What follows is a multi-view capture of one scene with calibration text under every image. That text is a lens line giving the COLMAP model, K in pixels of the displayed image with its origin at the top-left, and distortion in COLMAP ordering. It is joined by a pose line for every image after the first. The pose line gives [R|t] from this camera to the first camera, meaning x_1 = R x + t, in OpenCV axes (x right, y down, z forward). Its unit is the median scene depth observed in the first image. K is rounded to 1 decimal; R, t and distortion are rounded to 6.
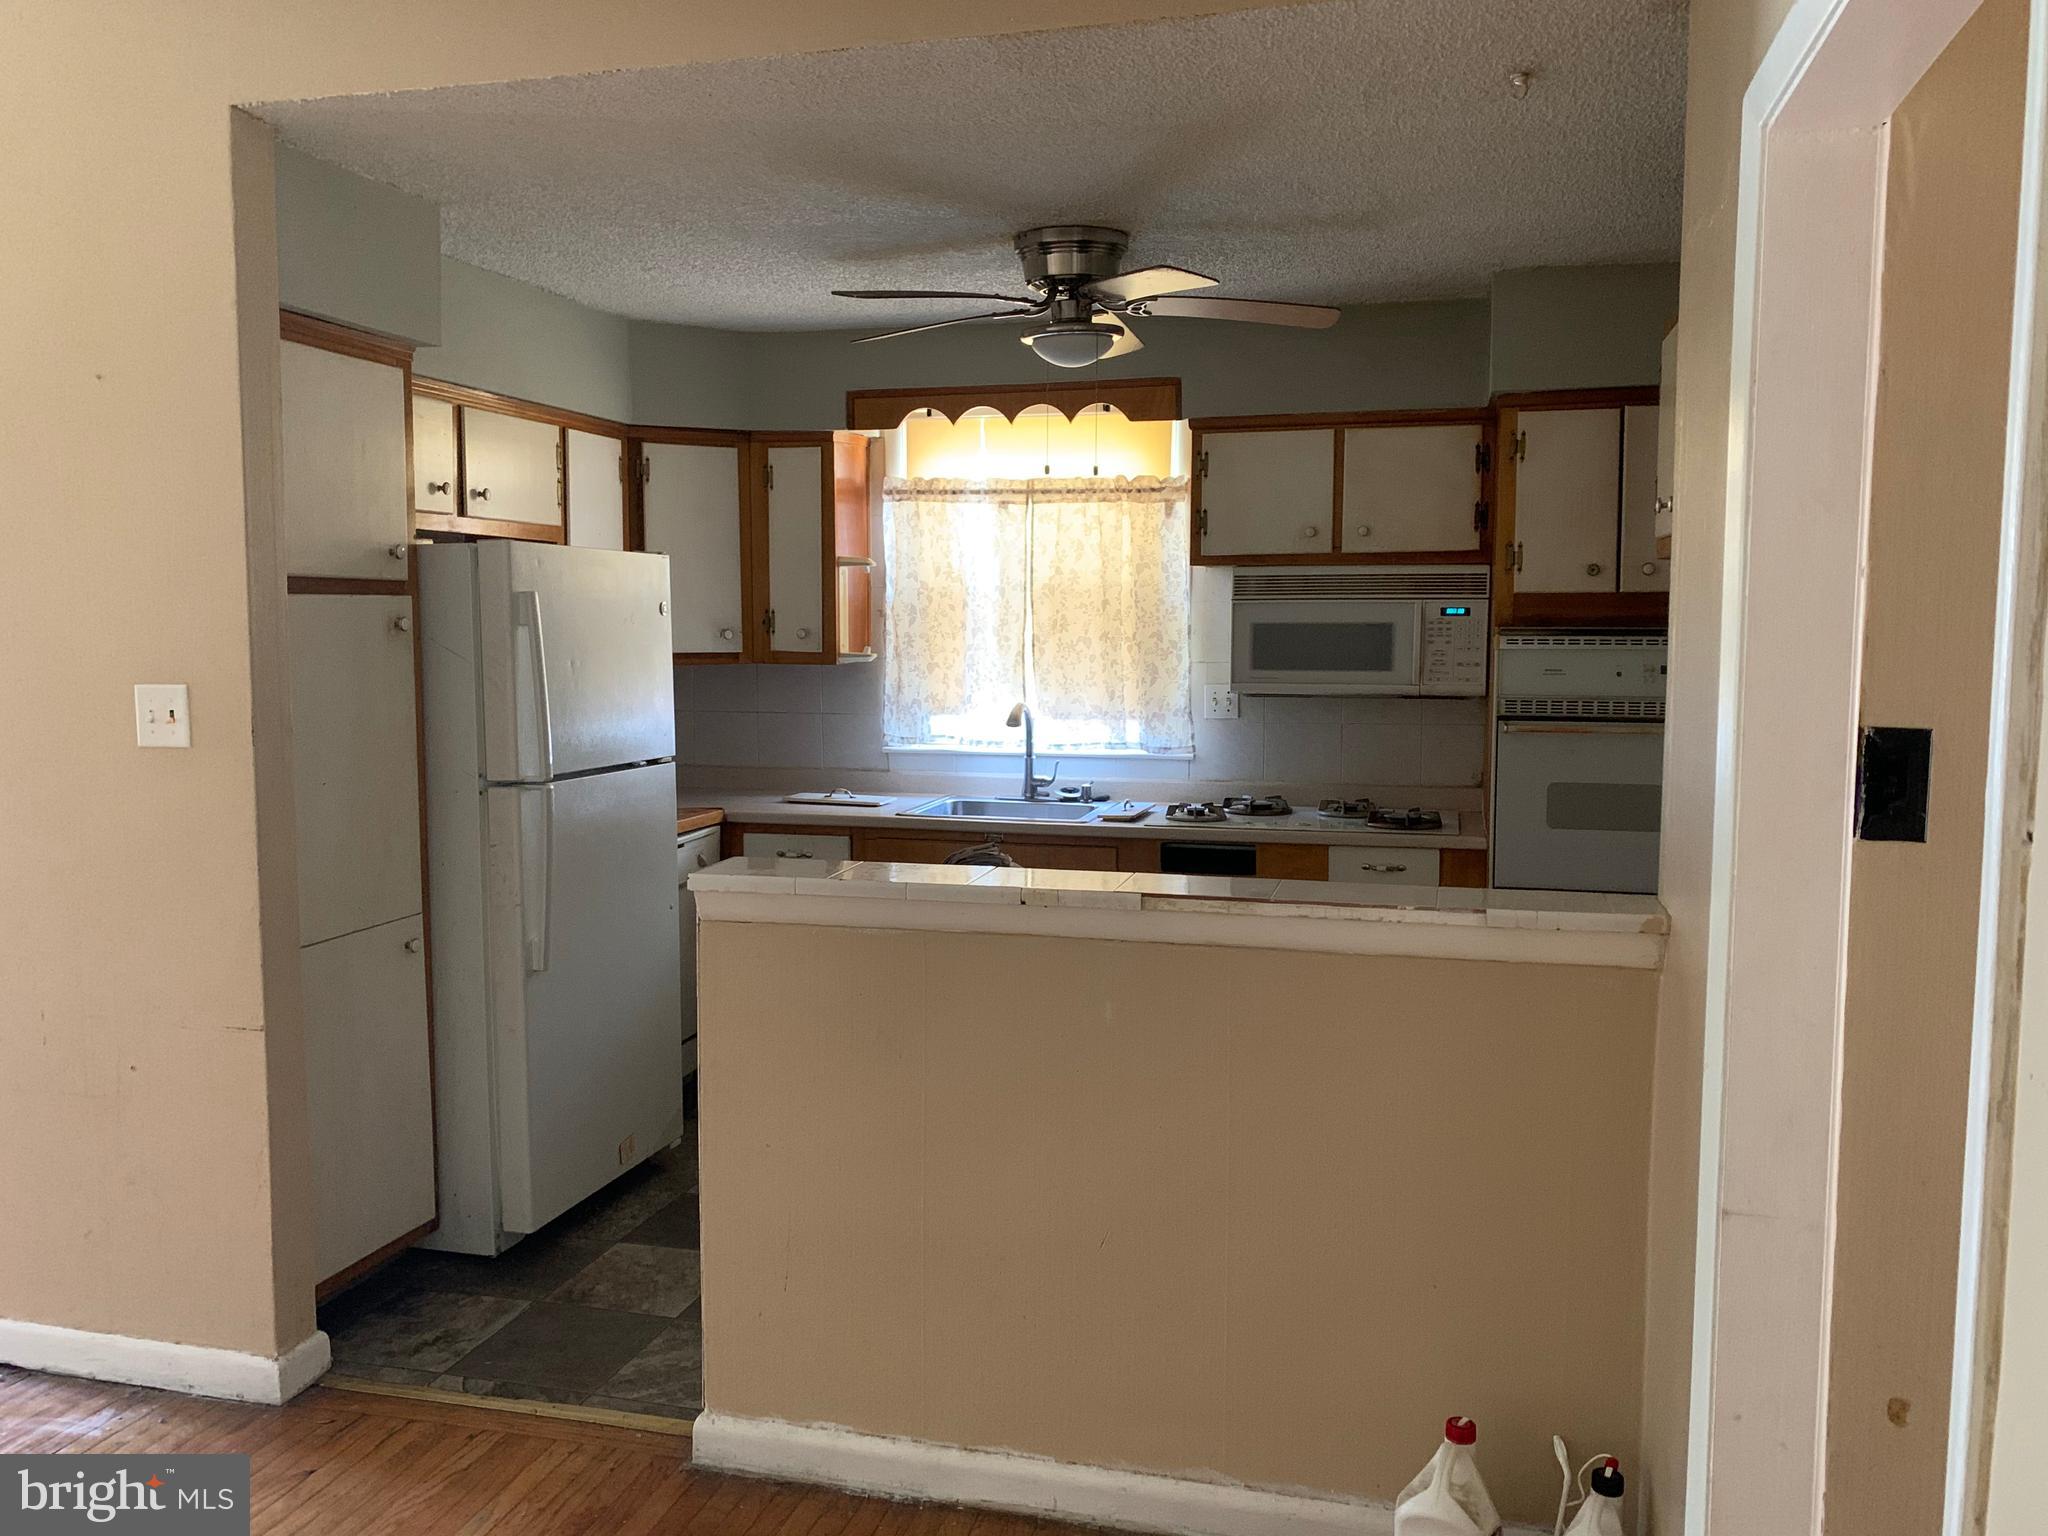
lens RADIAL K [[1564.7, 0, 1029.5], [0, 1564.7, 758.7], [0, 0, 1]] dist [0.004143, -0.001763]
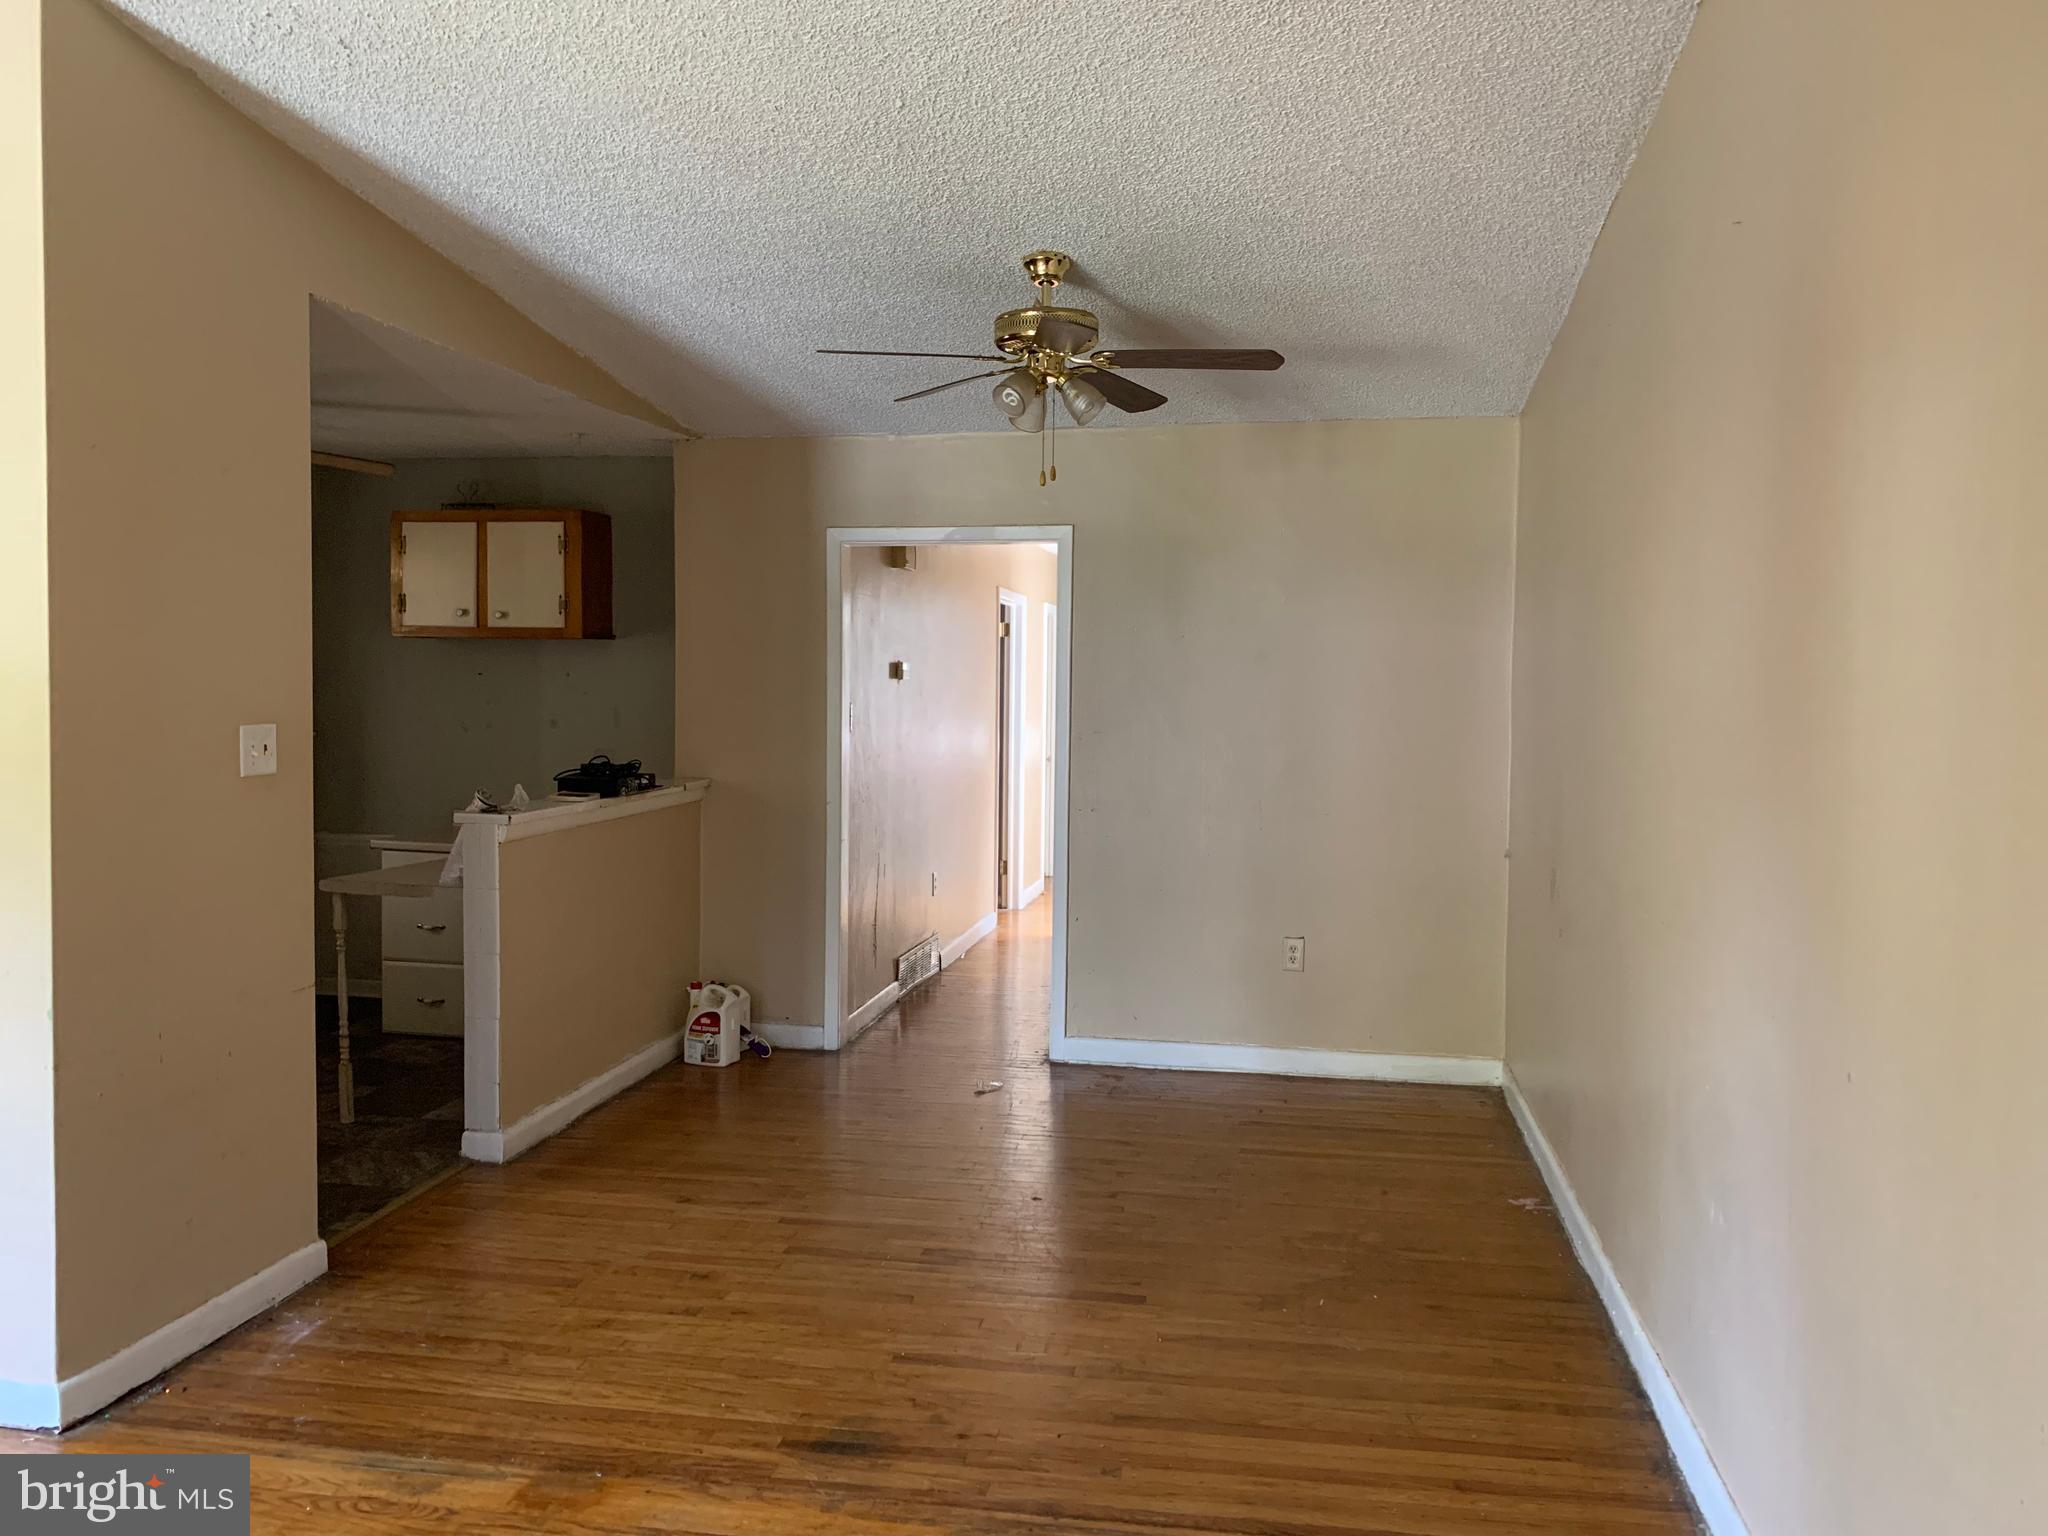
lens RADIAL K [[1564.7, 0, 1027.8], [0, 1564.7, 768.0], [0, 0, 1]] dist [0.004143, -0.001763]
pose [[-0.086941, -0.060744, 0.994360, -1.834211], [0.075192, 0.994892, 0.067351, -0.050668], [-0.993372, 0.080623, -0.081929, 0.499688]]
